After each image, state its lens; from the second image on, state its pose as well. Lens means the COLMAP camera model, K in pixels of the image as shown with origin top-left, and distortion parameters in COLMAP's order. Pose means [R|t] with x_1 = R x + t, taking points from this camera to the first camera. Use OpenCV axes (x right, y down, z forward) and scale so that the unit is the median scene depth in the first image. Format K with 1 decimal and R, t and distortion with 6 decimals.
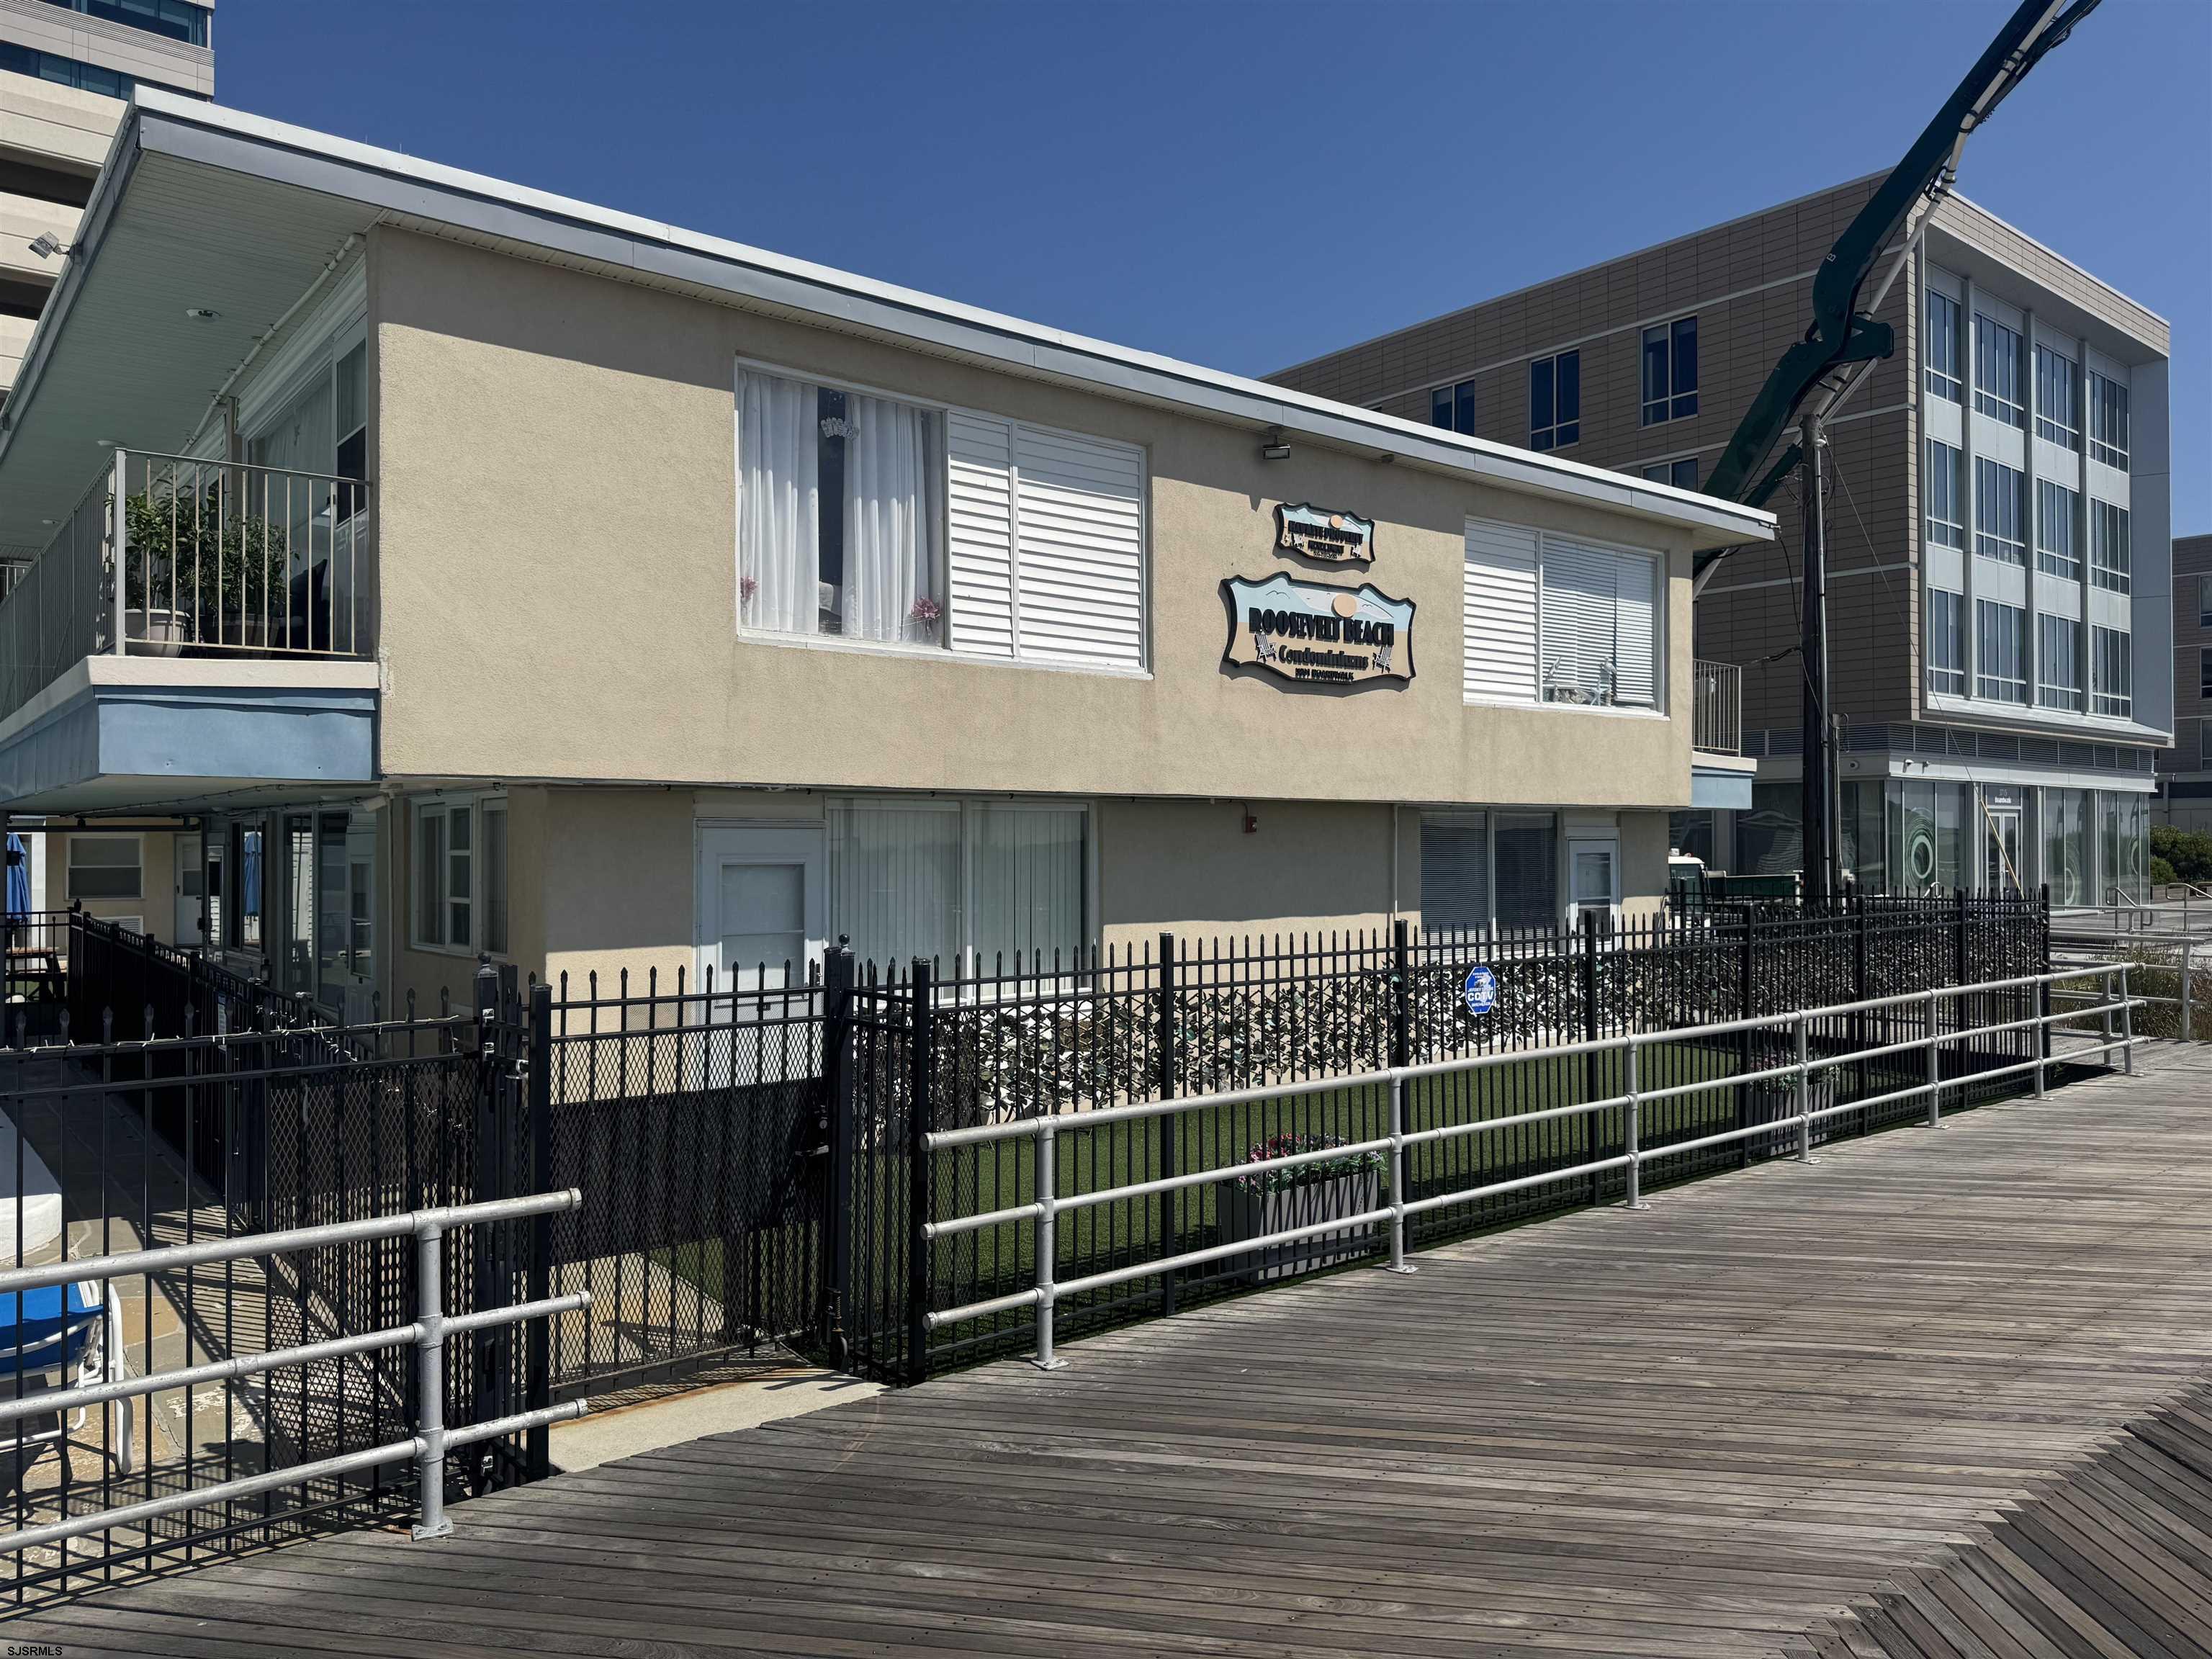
lens RADIAL K [[1553.4, 0, 1101.8], [0, 1553.4, 844.9], [0, 0, 1]] dist [0.034642, -0.004729]
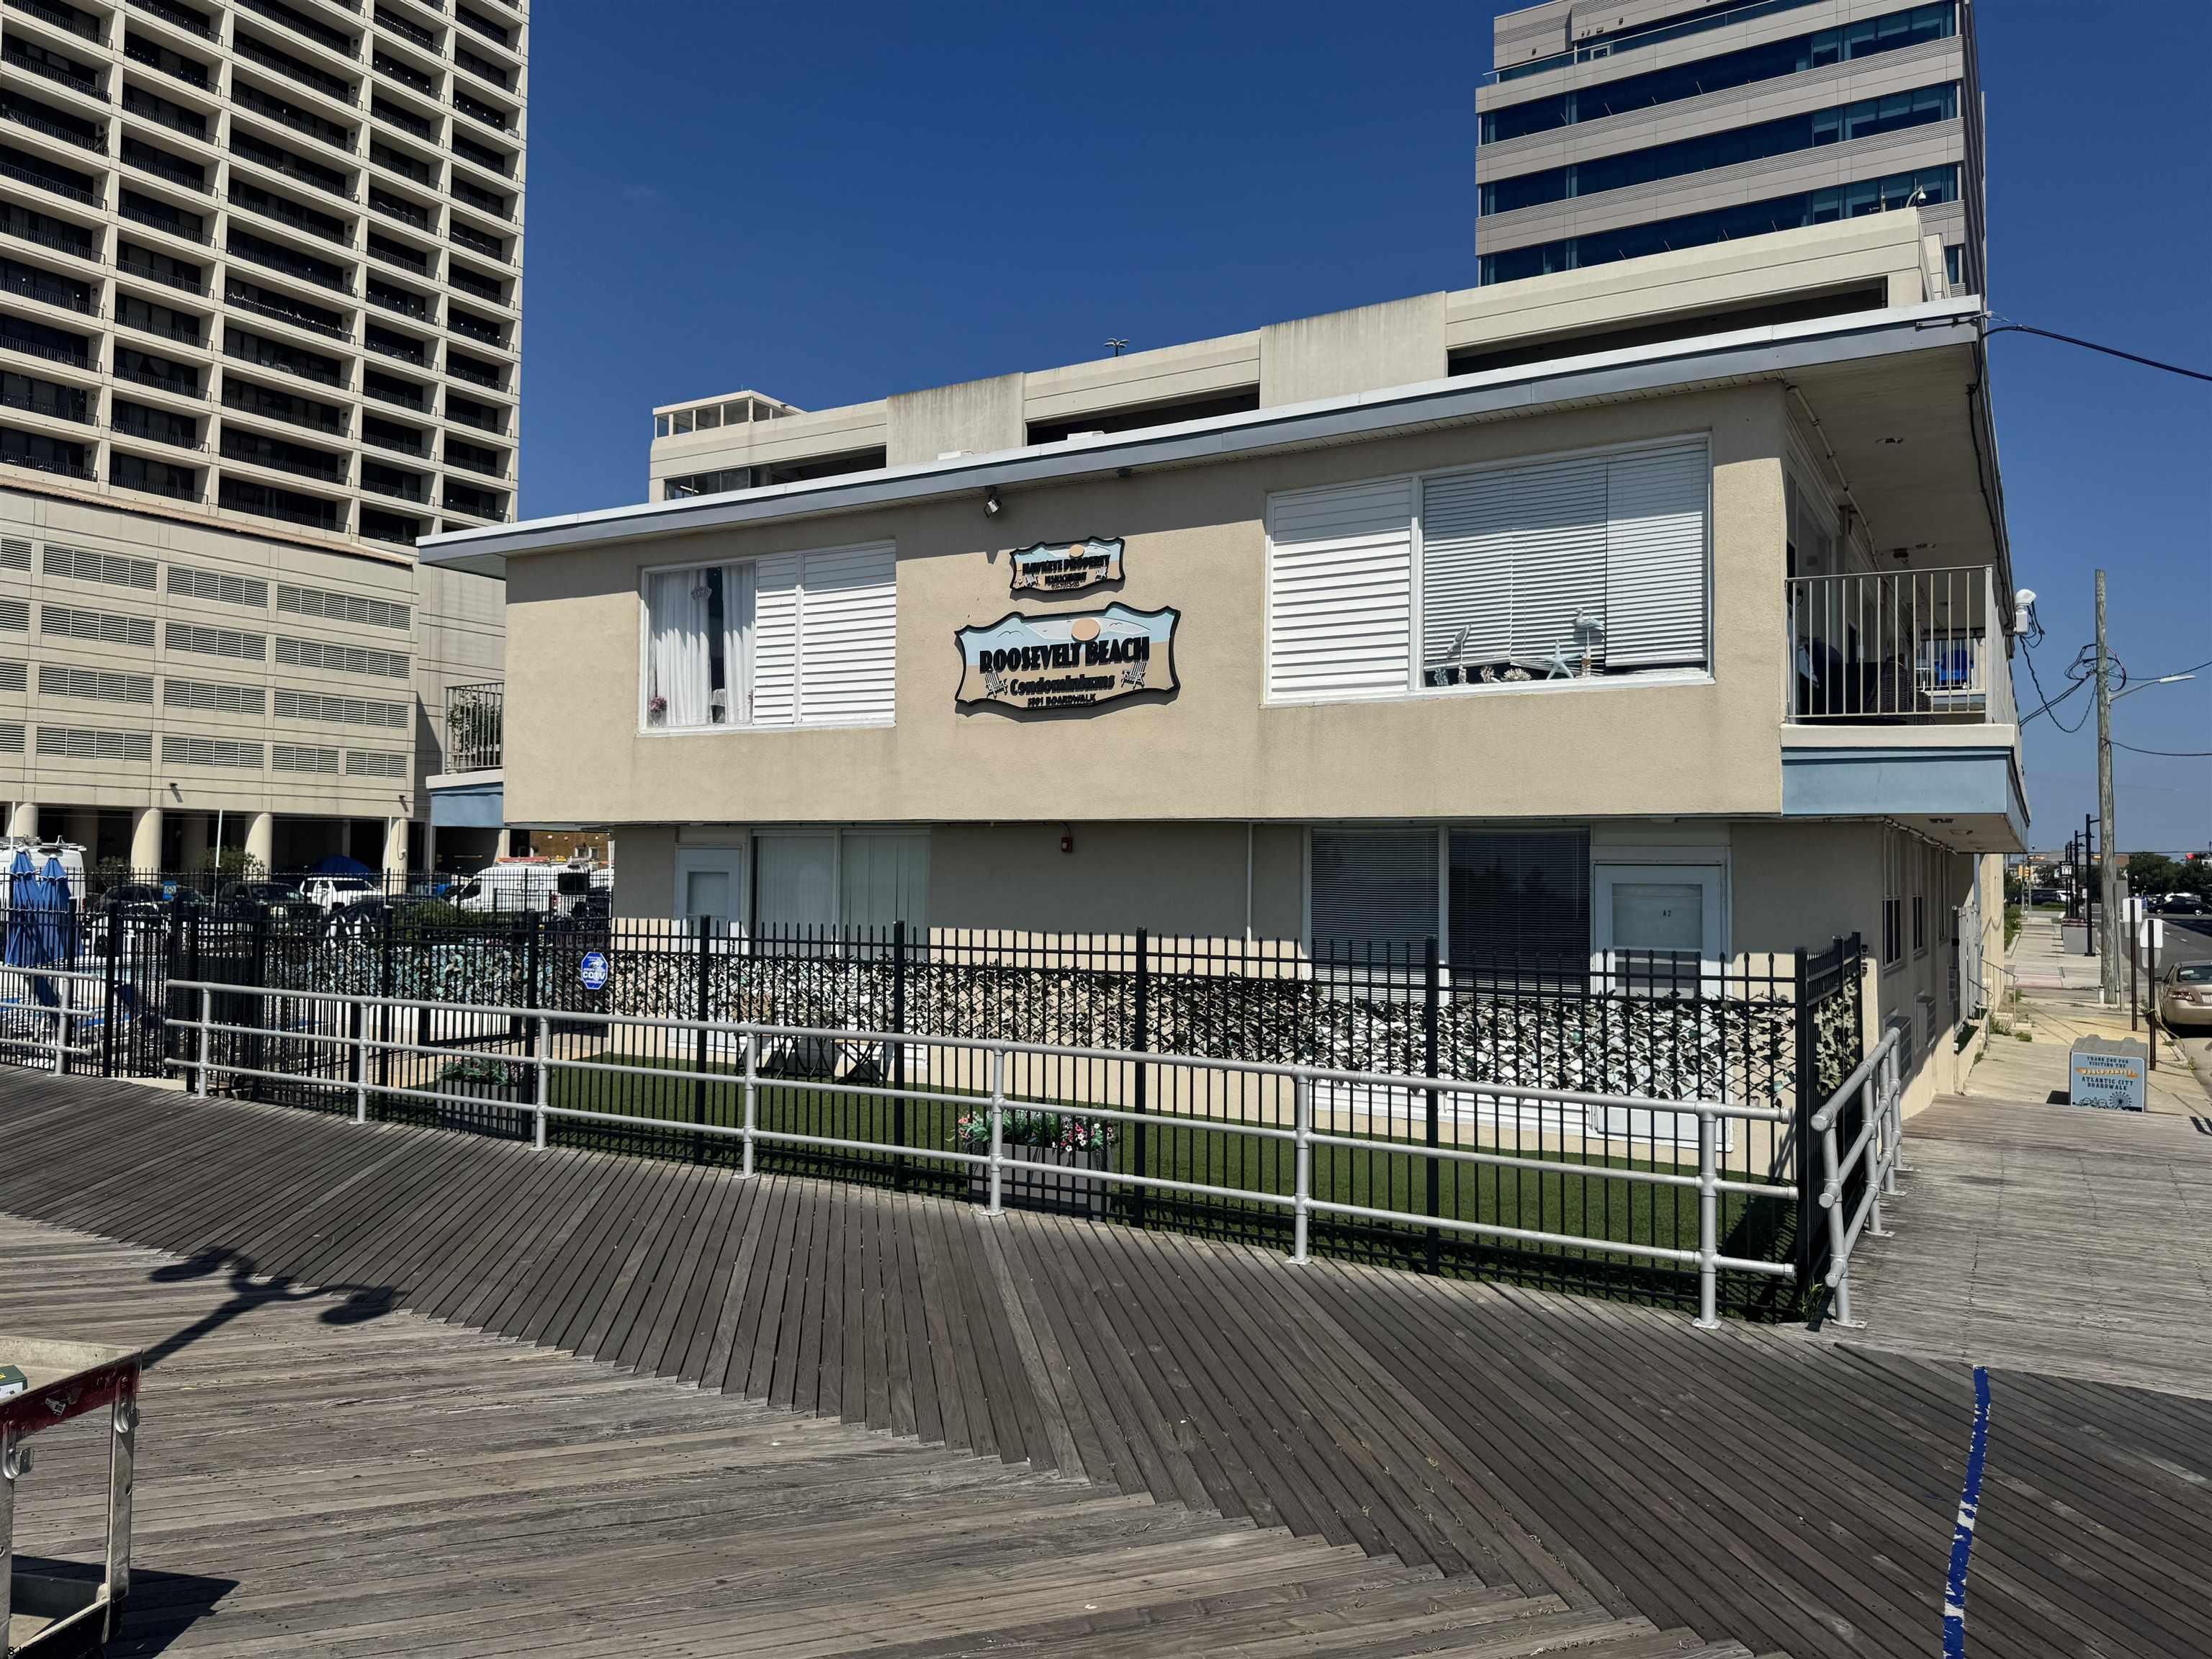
lens RADIAL K [[1553.4, 0, 1106.4], [0, 1553.4, 808.9], [0, 0, 1]] dist [0.034642, -0.004729]
pose [[0.339565, -0.030779, -0.940079, 1.128840], [-0.014589, 0.999172, -0.037983, 0.002250], [0.940470, 0.026613, 0.338835, 0.678463]]
